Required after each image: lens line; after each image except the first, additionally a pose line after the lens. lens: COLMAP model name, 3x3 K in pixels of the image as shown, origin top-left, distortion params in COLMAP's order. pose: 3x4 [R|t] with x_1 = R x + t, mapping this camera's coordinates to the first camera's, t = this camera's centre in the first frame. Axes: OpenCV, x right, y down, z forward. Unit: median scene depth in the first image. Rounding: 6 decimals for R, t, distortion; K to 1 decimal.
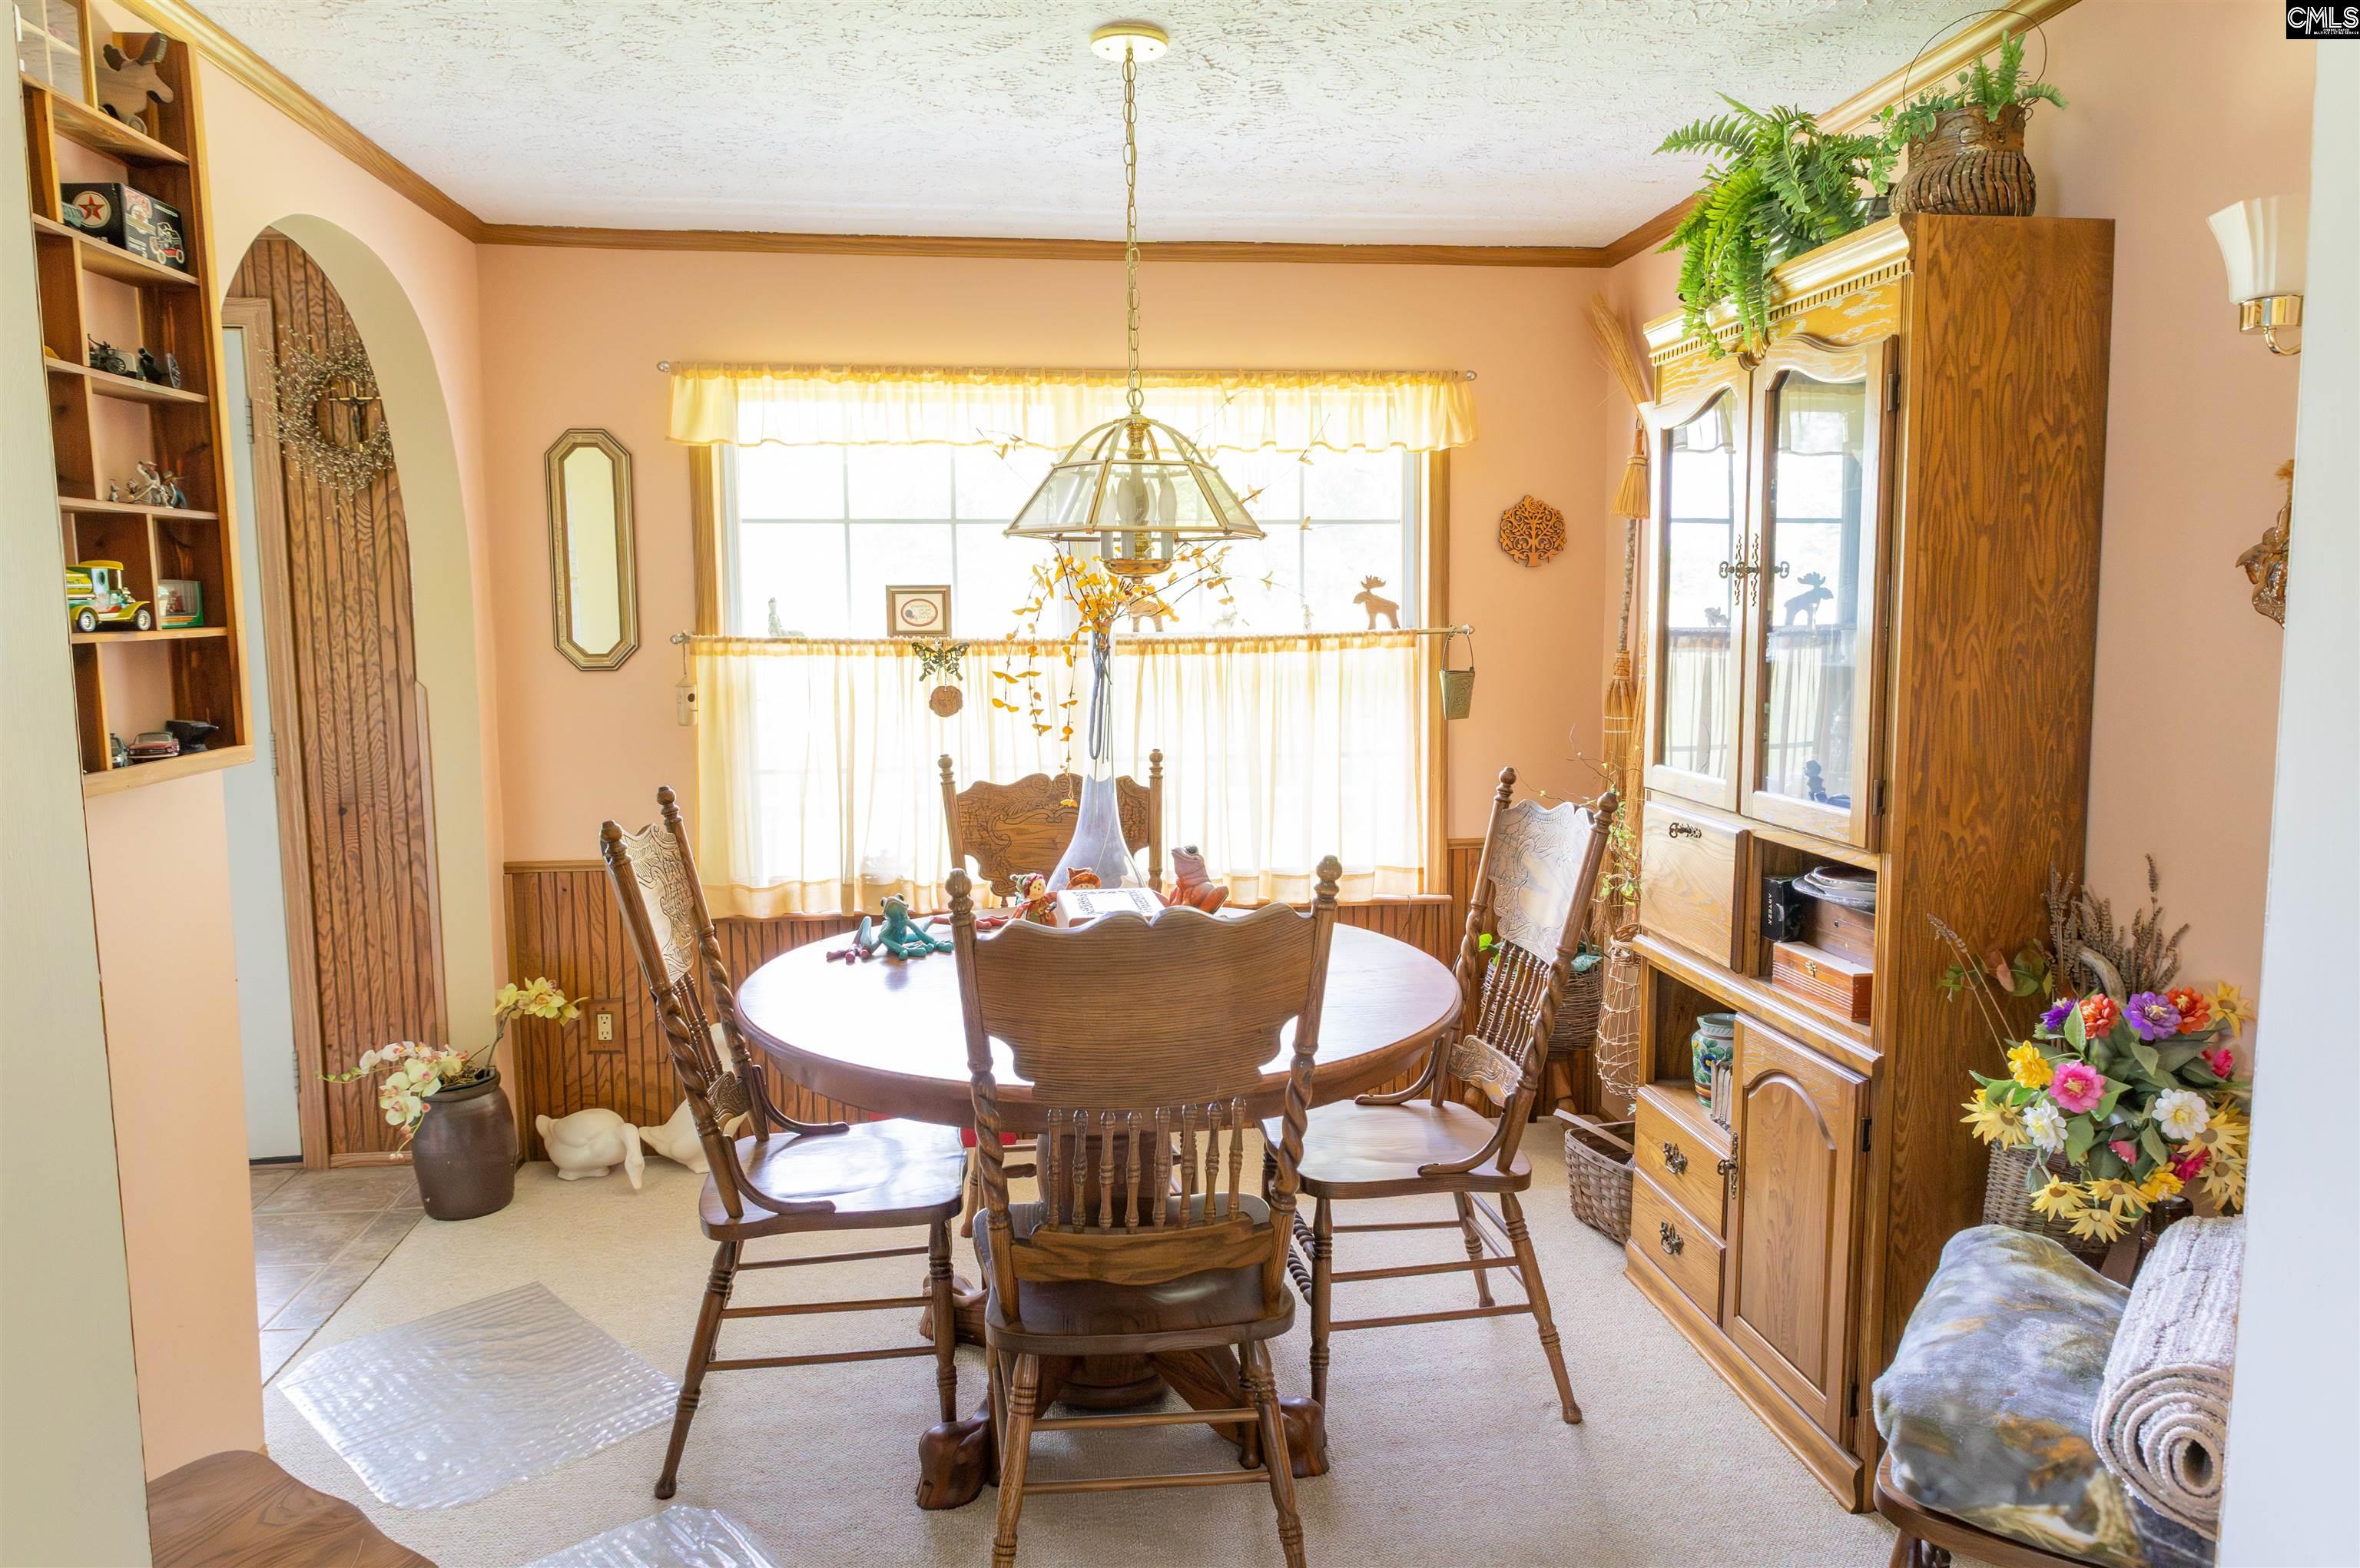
lens RADIAL K [[1591.0, 0, 1173.5], [0, 1591.0, 761.1], [0, 0, 1]] dist [0.004212, -0.001844]
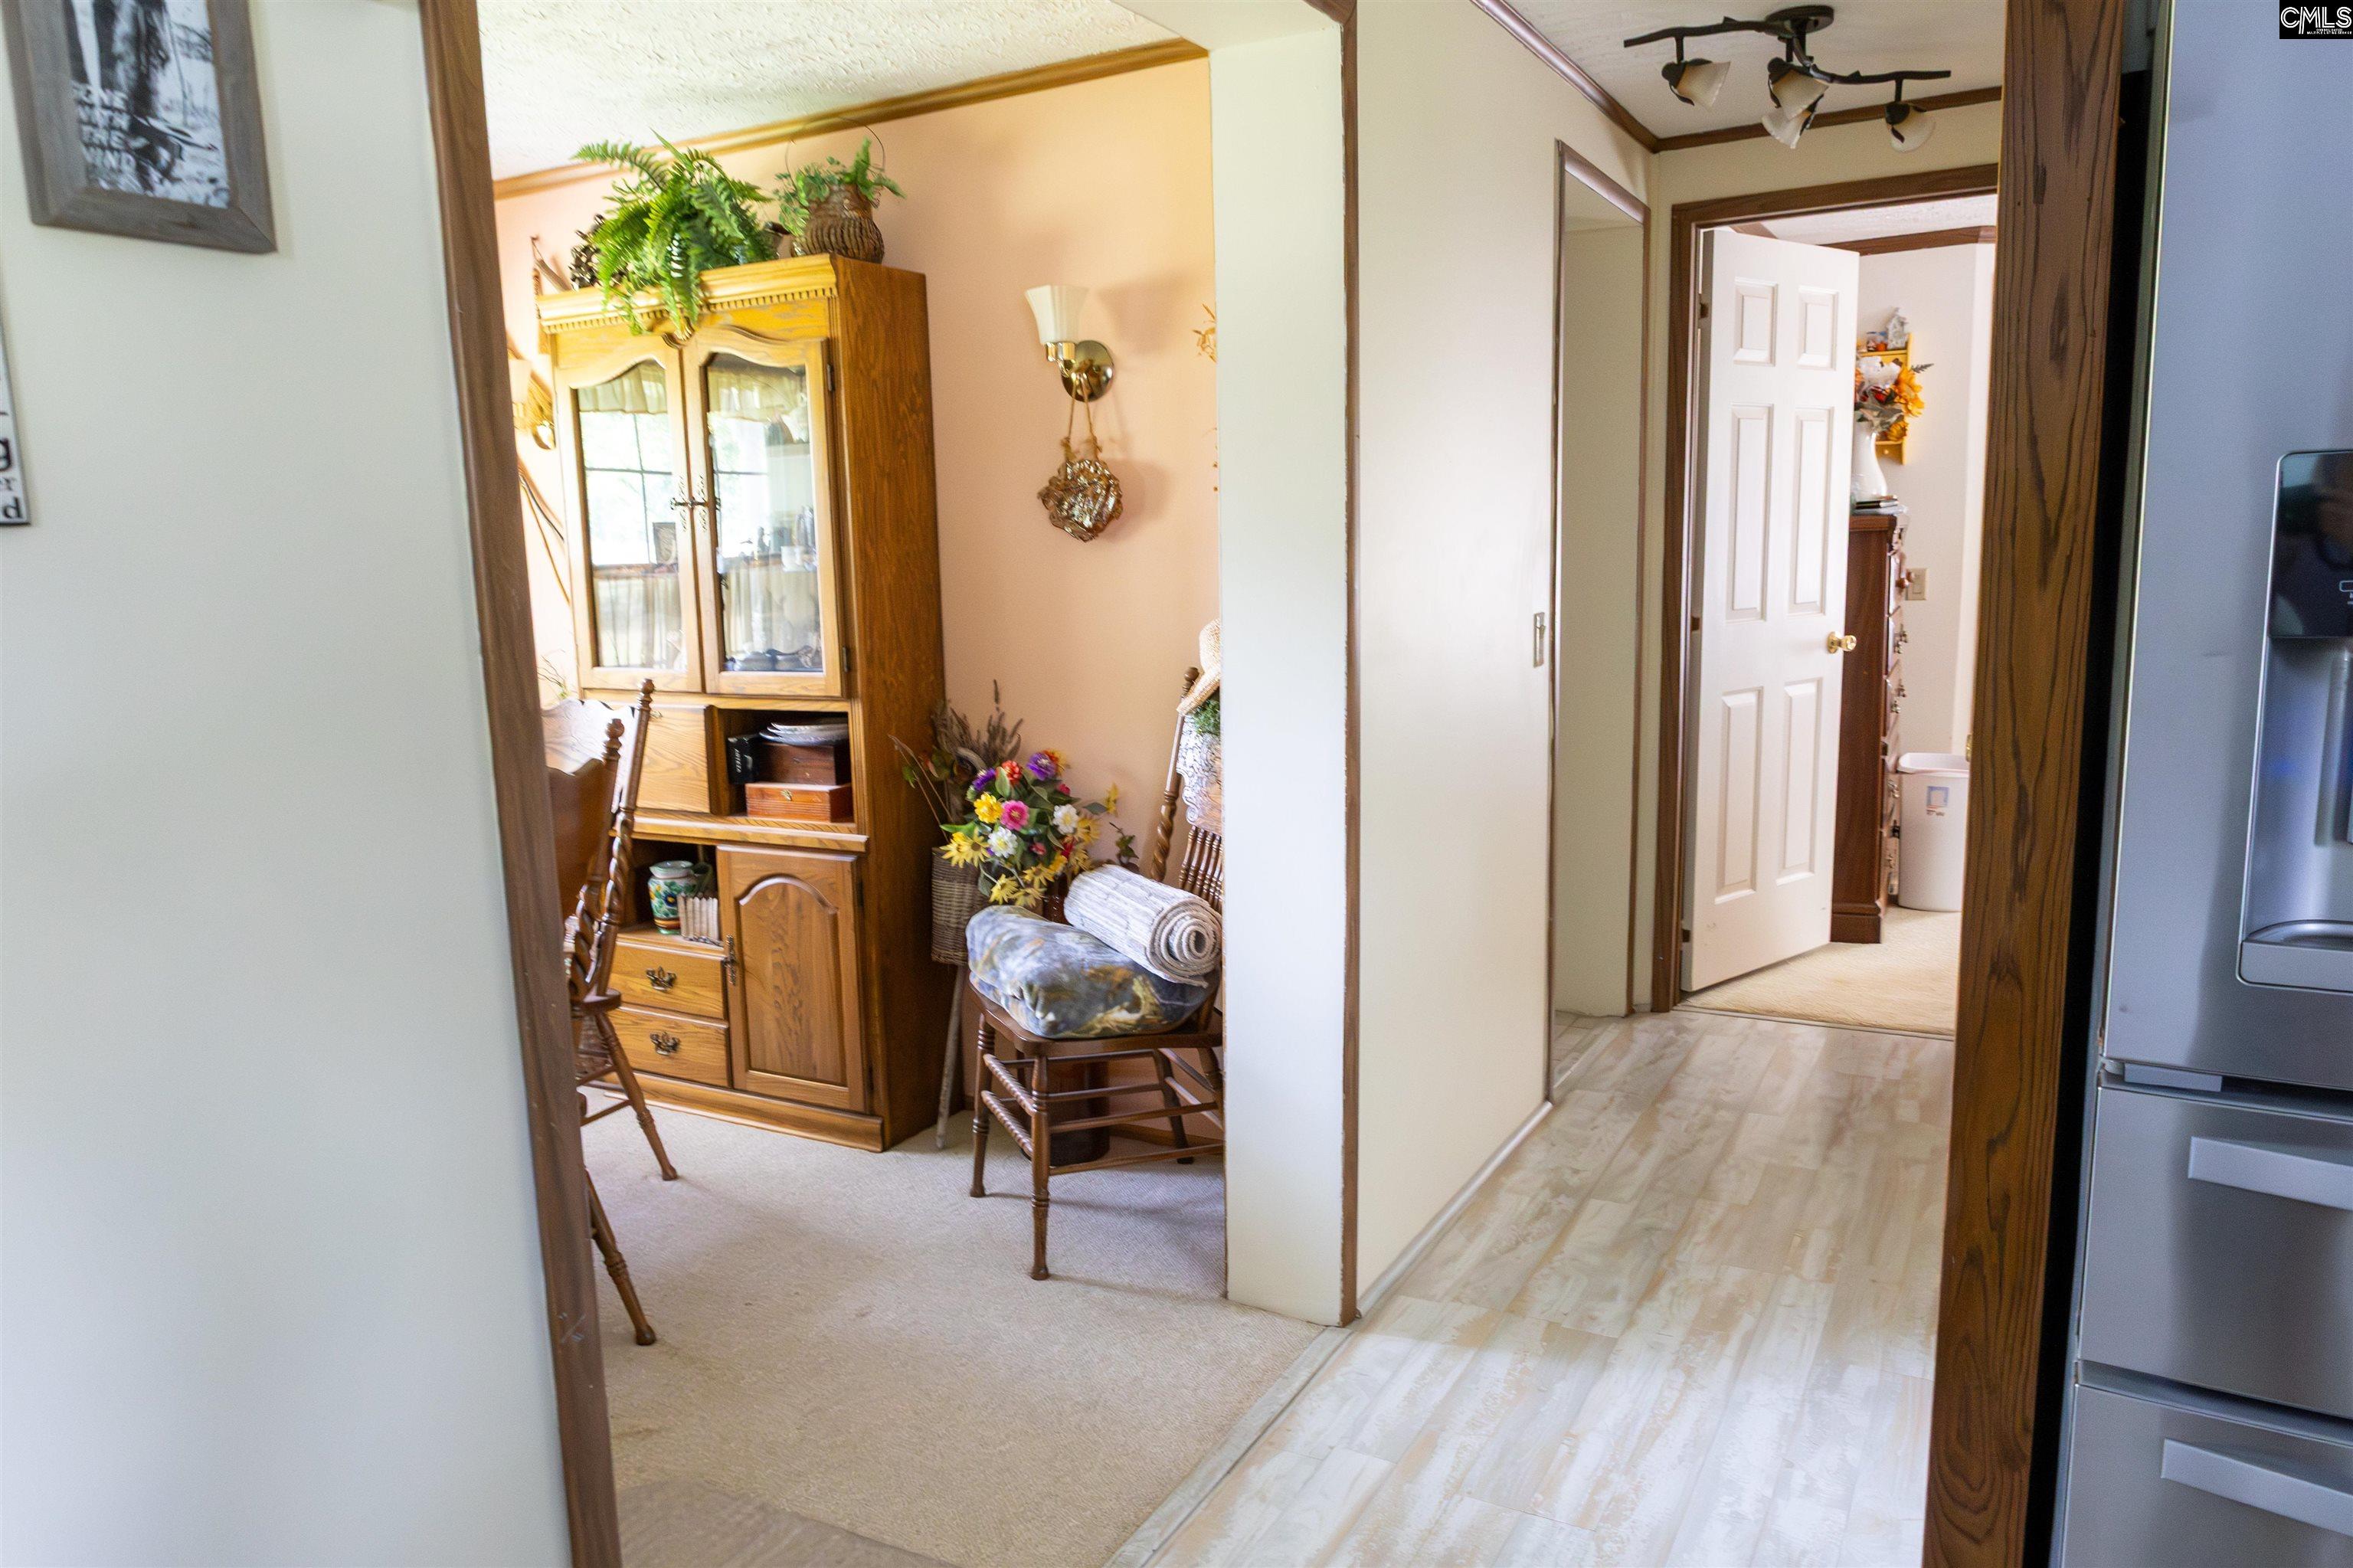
lens RADIAL K [[1574.5, 0, 1209.7], [0, 1574.5, 785.0], [0, 0, 1]] dist [-0.001094, -0.000846]
pose [[0.578970, -0.134051, 0.804254, -0.534343], [0.102672, 0.990527, 0.091186, 0.038921], [-0.808859, 0.029780, 0.587249, -0.103966]]
